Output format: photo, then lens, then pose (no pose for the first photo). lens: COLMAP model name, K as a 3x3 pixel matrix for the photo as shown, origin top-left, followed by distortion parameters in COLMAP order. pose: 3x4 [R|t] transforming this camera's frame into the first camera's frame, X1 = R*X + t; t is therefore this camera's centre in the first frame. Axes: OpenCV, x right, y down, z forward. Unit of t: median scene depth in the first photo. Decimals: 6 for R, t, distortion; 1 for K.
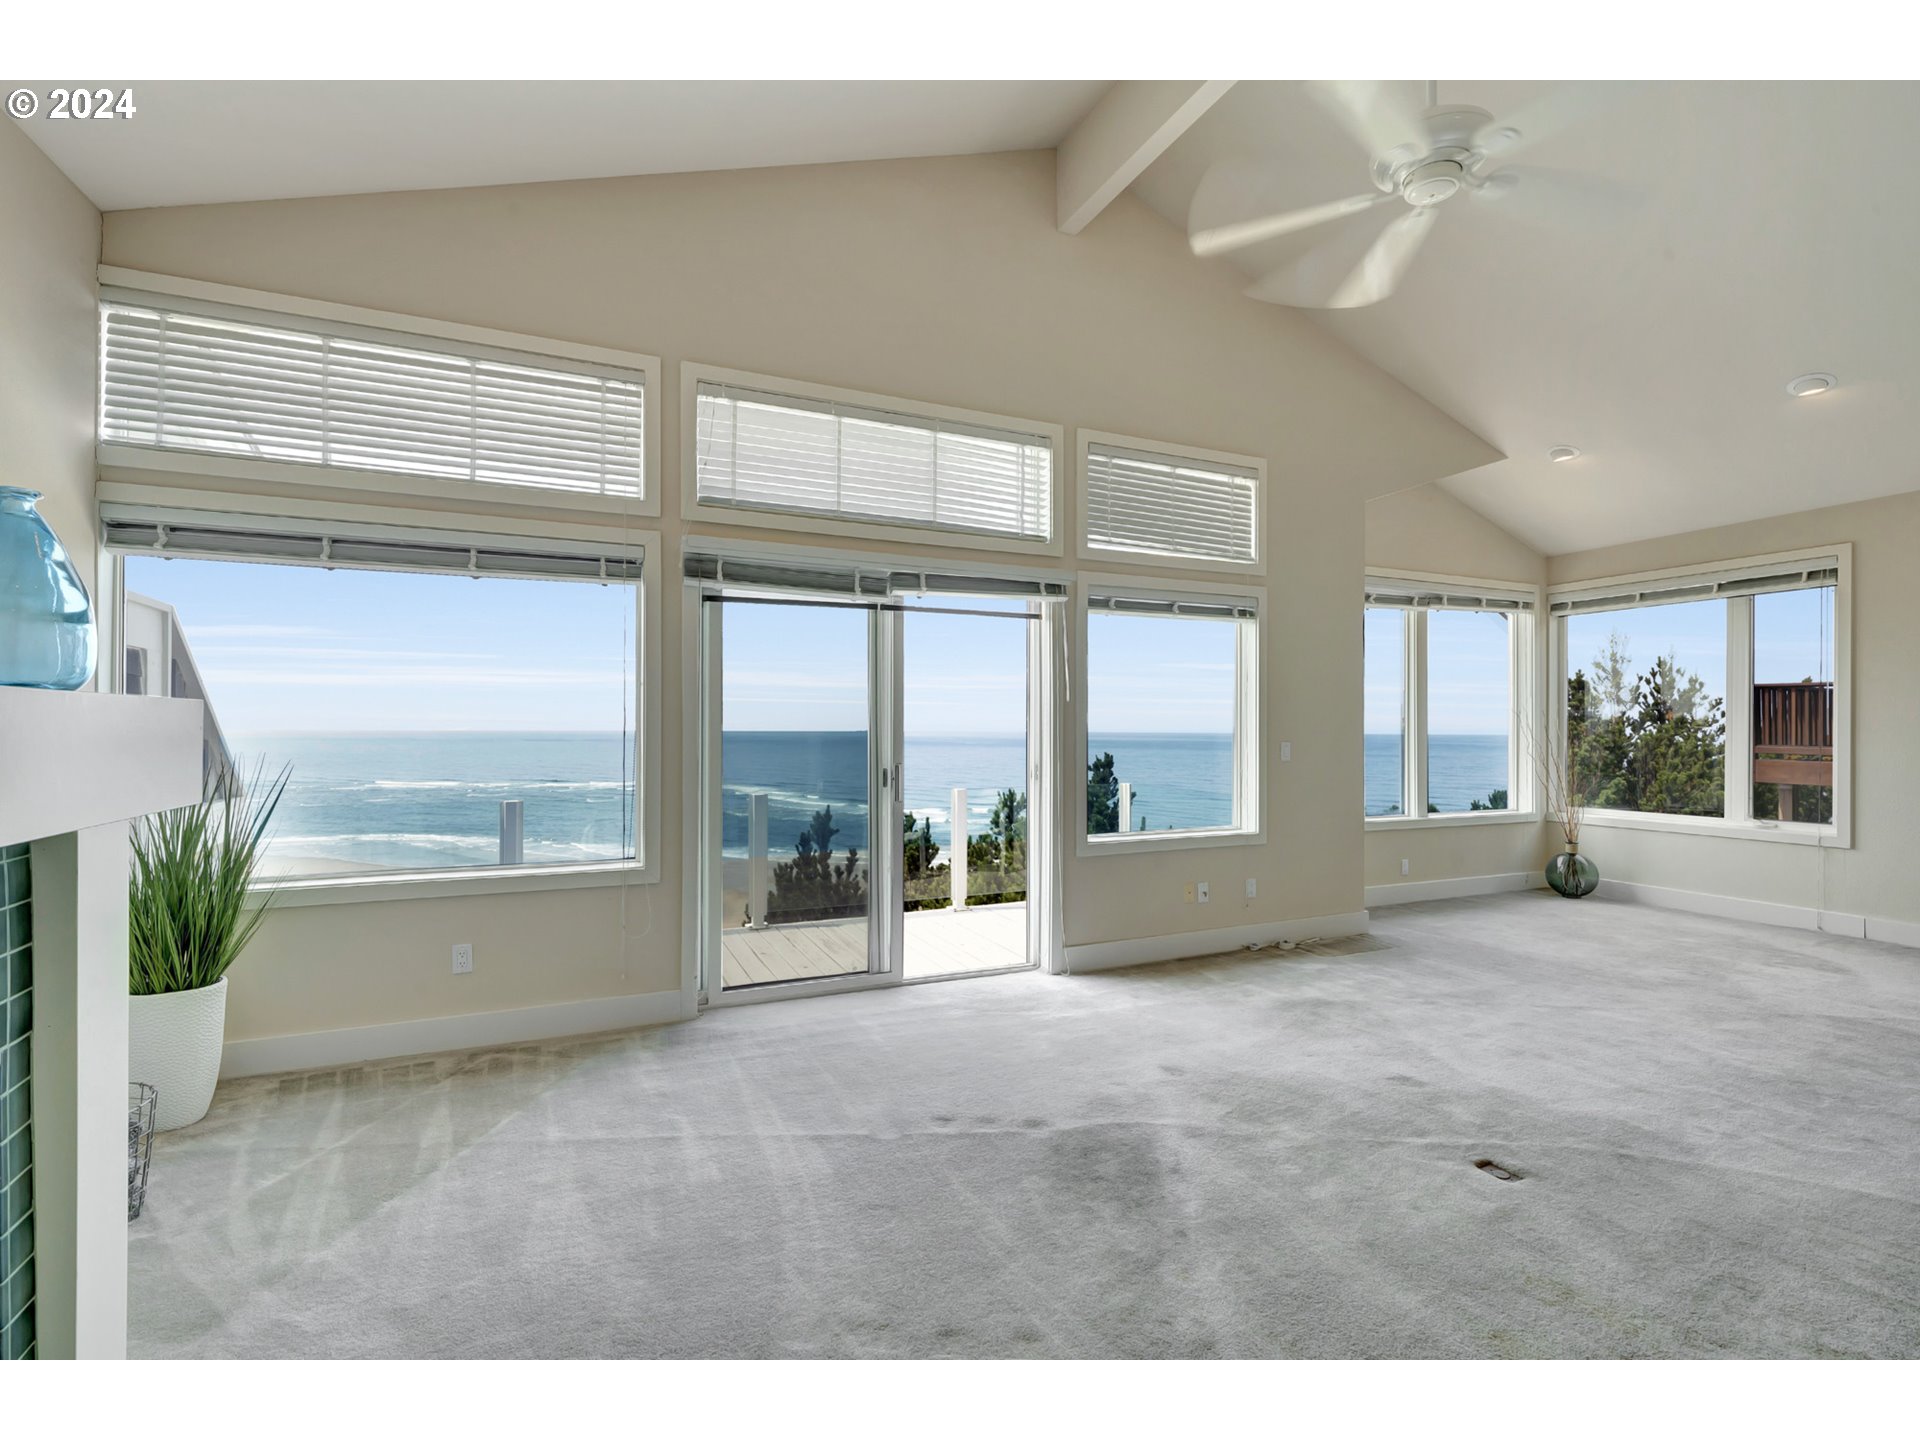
lens RADIAL K [[894.0, 0, 961.2], [0, 894.0, 717.9], [0, 0, 1]] dist [-0.000137, 0.000107]
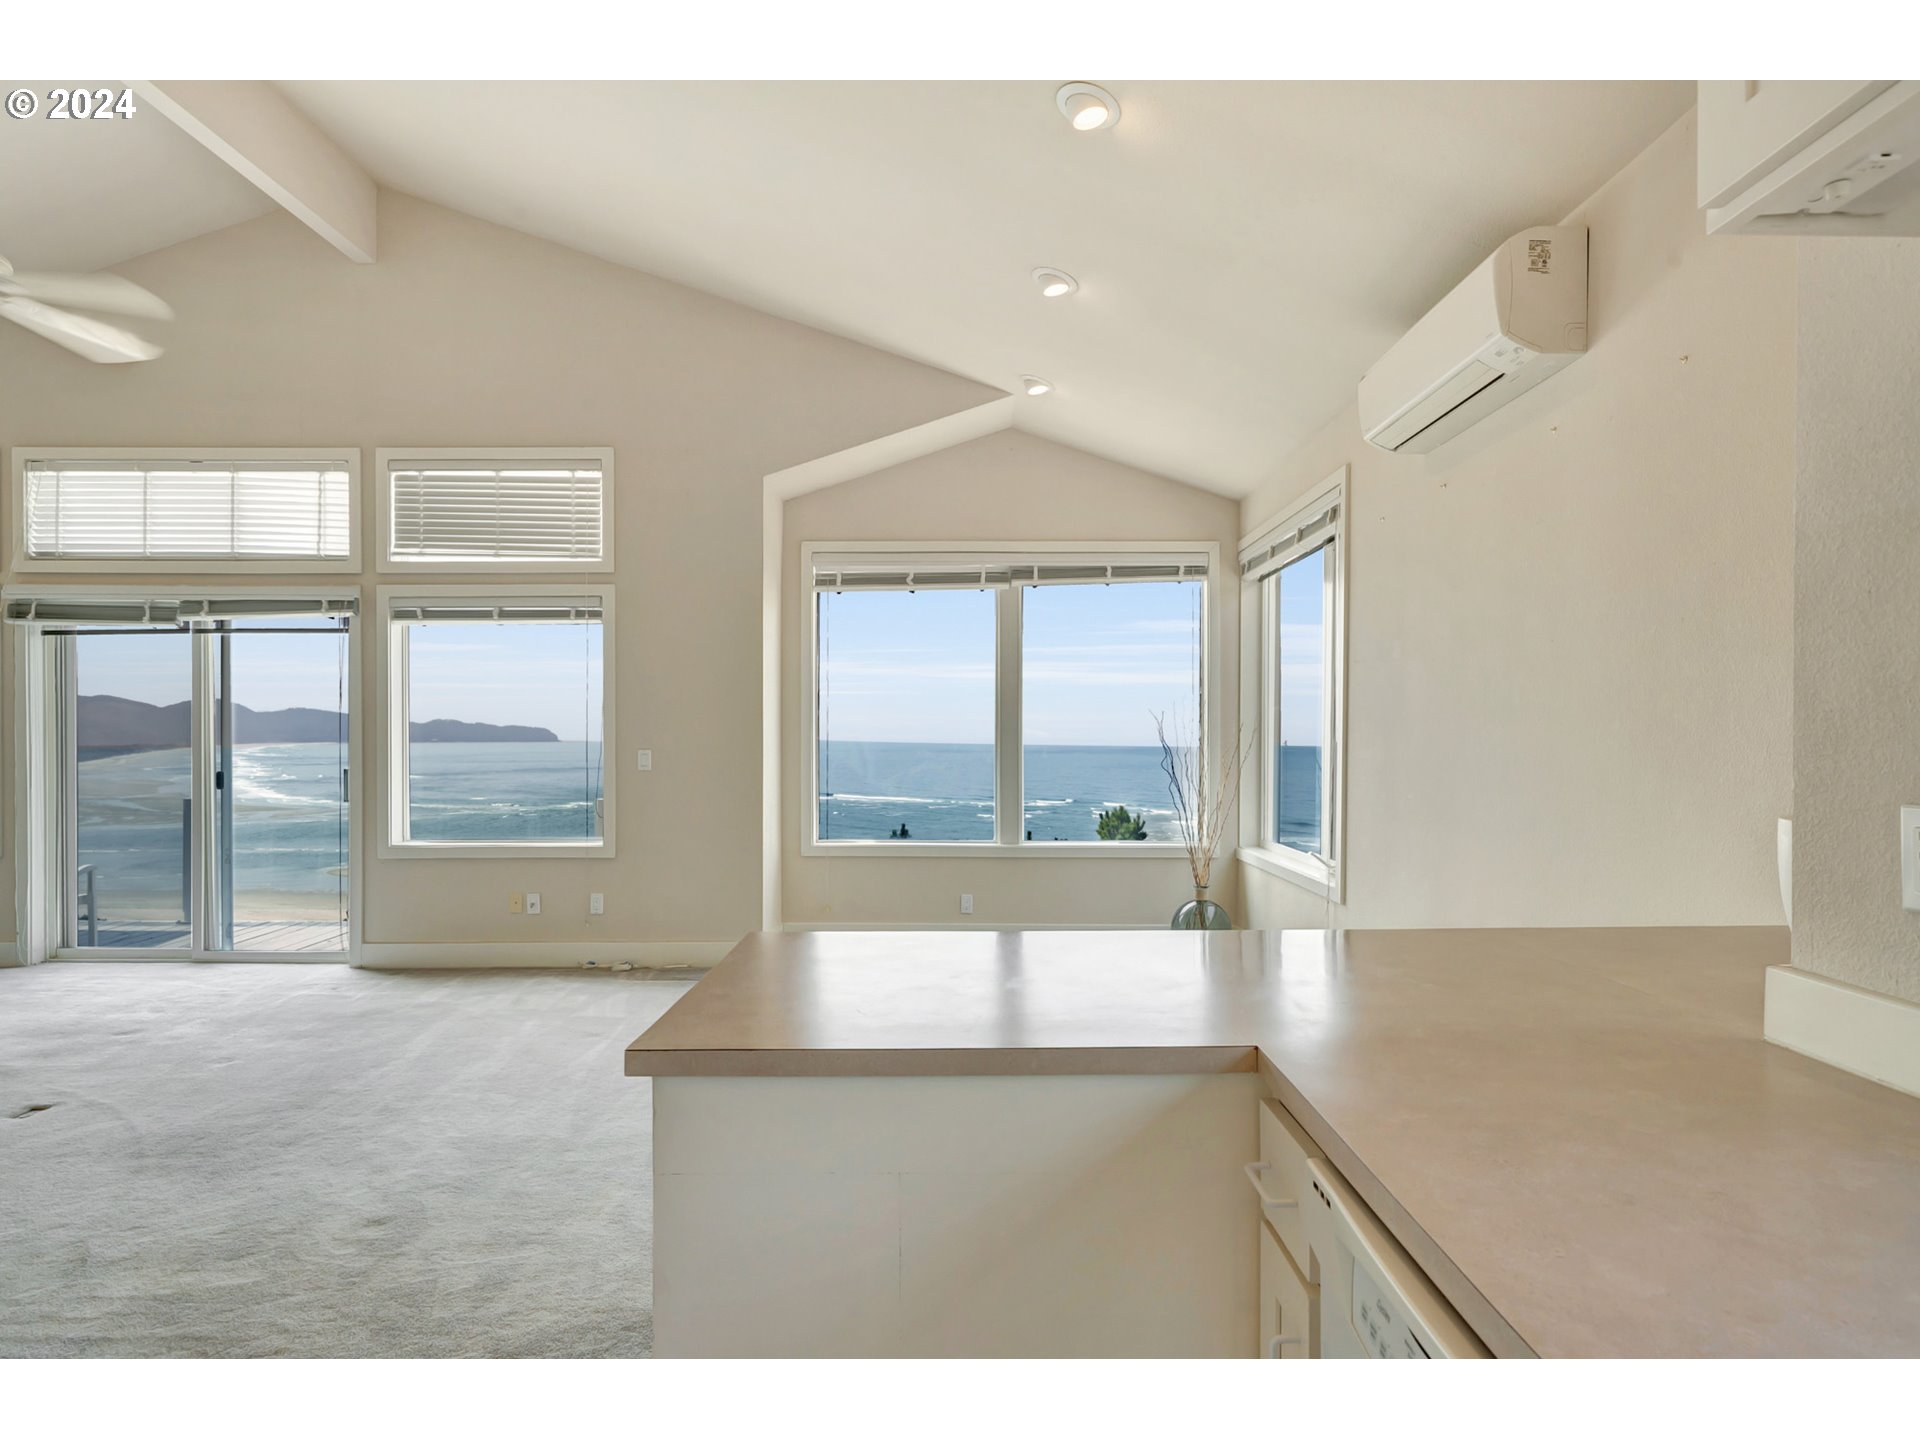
lens RADIAL K [[1093.4, 0, 965.6], [0, 1093.4, 734.4], [0, 0, 1]] dist [0.004096, 0.000486]
pose [[0.907925, -0.005229, -0.419100, 1.428294], [0.008539, 0.999945, 0.006025, 0.009177], [0.419046, -0.009049, 0.907920, 0.137181]]
